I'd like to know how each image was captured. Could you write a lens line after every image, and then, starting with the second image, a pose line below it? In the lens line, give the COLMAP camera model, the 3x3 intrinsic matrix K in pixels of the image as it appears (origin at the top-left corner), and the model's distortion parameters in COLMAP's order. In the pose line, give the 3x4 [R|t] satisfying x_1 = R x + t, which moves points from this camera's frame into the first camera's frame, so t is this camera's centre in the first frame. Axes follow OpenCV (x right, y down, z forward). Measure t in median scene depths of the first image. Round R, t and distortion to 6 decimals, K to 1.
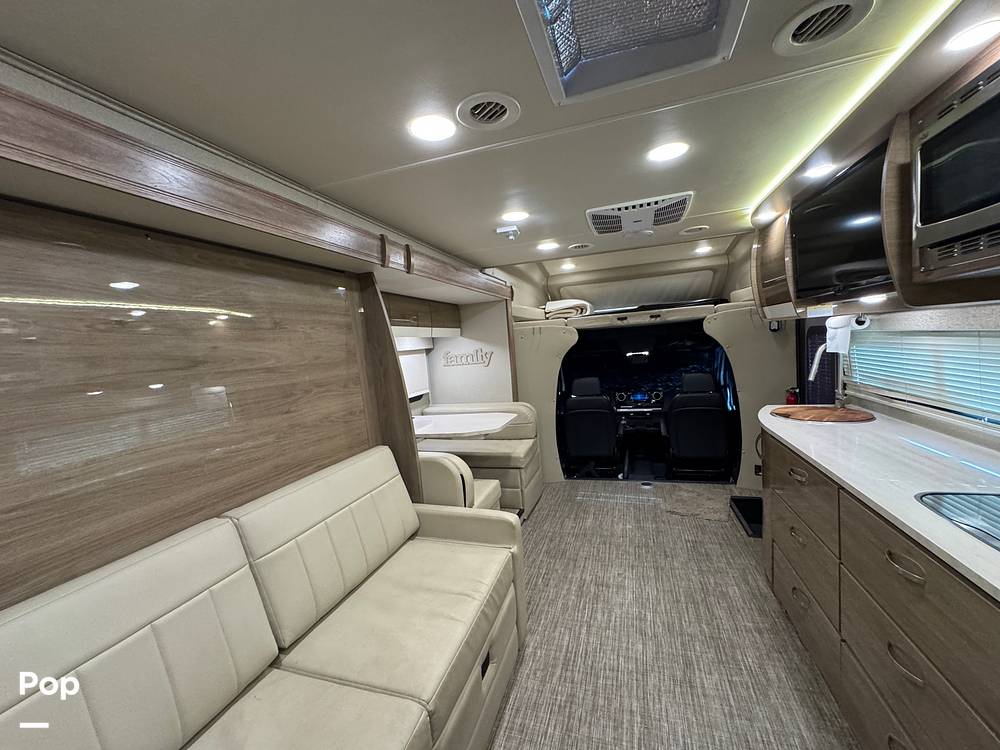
lens RADIAL K [[402.4, 0, 500.0], [0, 402.4, 375.0], [0, 0, 1]] dist [0.002694, 0.000175]
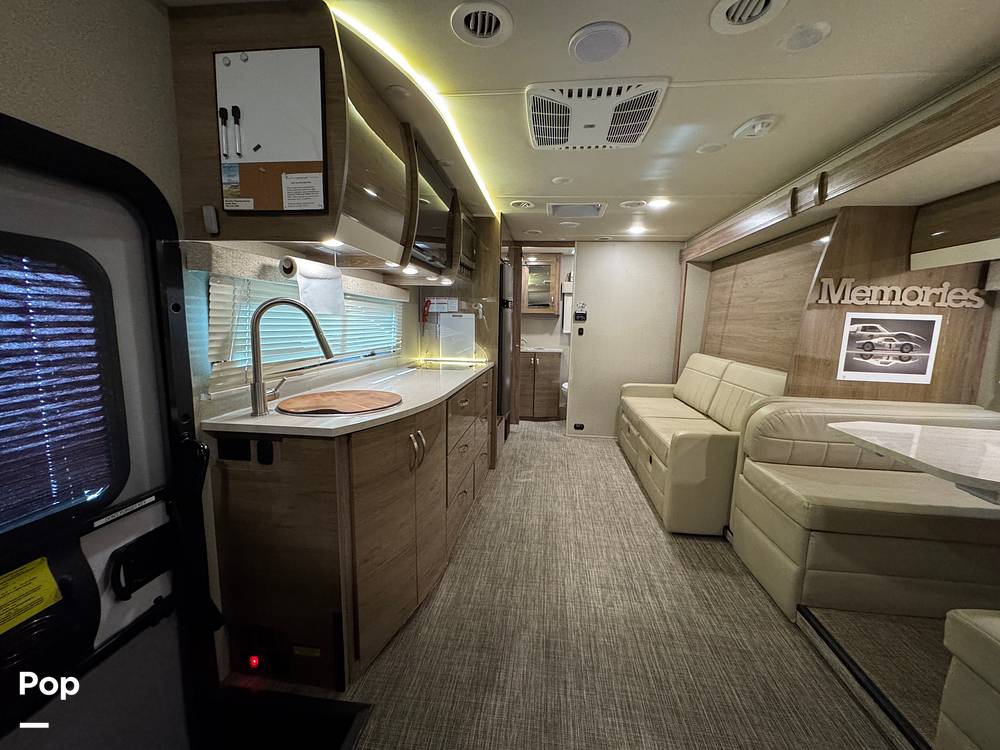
lens RADIAL K [[402.4, 0, 500.0], [0, 402.4, 375.0], [0, 0, 1]] dist [0.002694, 0.000175]
pose [[-0.981626, 0.076200, -0.174942, 0.777622], [0.036154, 0.974471, 0.221584, -0.115783], [0.187360, 0.211188, -0.959321, 2.070350]]
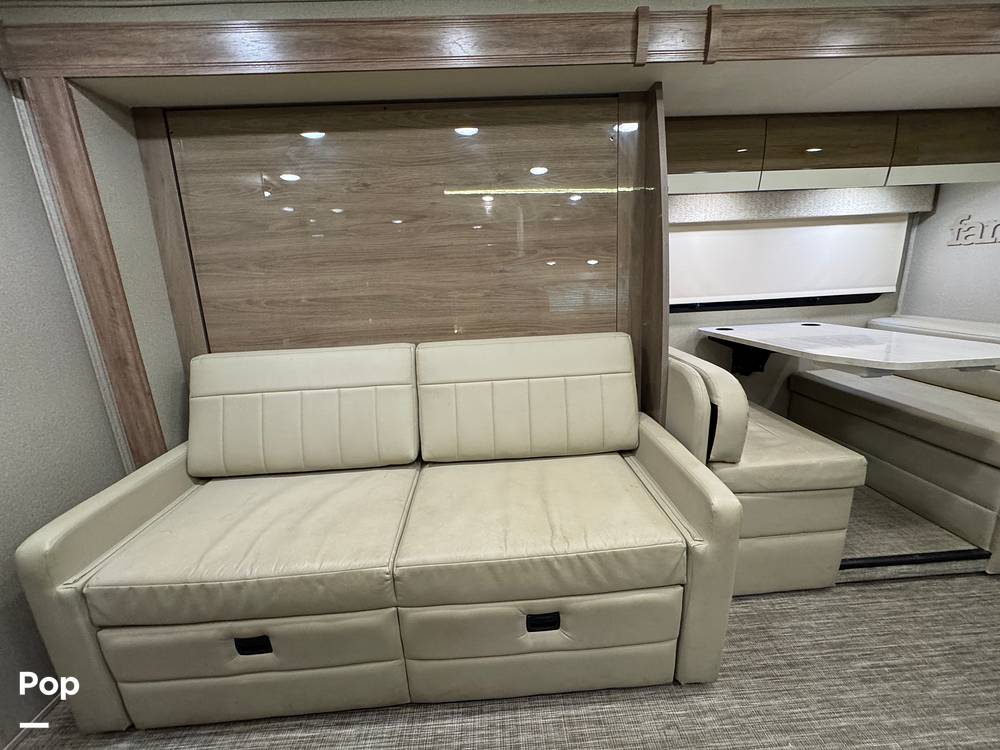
lens RADIAL K [[398.4, 0, 500.0], [0, 398.4, 375.0], [0, 0, 1]] dist [-0.004420, 0.000035]
pose [[0.354153, 0.281430, -0.891837, 0.366613], [-0.049662, 0.957959, 0.282575, 0.050268], [0.933868, -0.055784, 0.353241, 0.530396]]
